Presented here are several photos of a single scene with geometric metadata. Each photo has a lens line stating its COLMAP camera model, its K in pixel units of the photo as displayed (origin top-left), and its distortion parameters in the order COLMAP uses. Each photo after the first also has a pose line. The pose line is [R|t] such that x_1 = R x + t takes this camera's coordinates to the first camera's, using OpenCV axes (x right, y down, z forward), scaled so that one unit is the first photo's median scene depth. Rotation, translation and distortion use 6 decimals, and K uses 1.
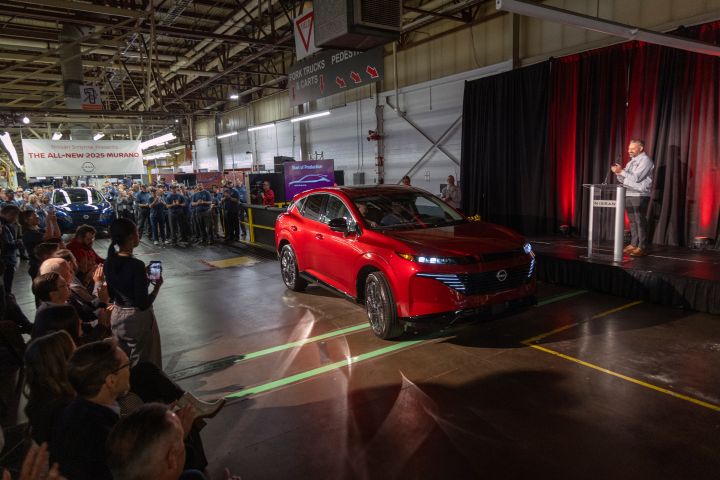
lens RADIAL K [[476.3, 0, 360.0], [0, 476.3, 240.0], [0, 0, 1]] dist [0.007877, 0.003713]
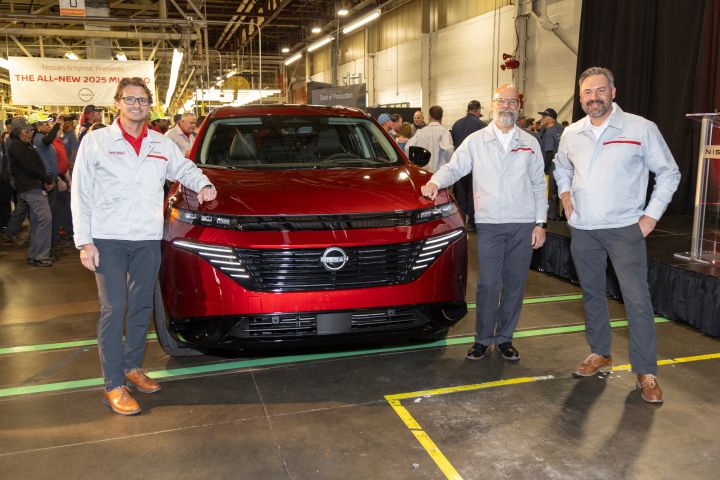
lens RADIAL K [[663.5, 0, 360.0], [0, 663.5, 240.0], [0, 0, 1]] dist [0.007015, 0.004265]
pose [[0.951292, 0.081466, -0.297331, 0.226811], [-0.074668, 0.996623, 0.034169, 0.011729], [0.299111, -0.010303, 0.954163, 0.142270]]
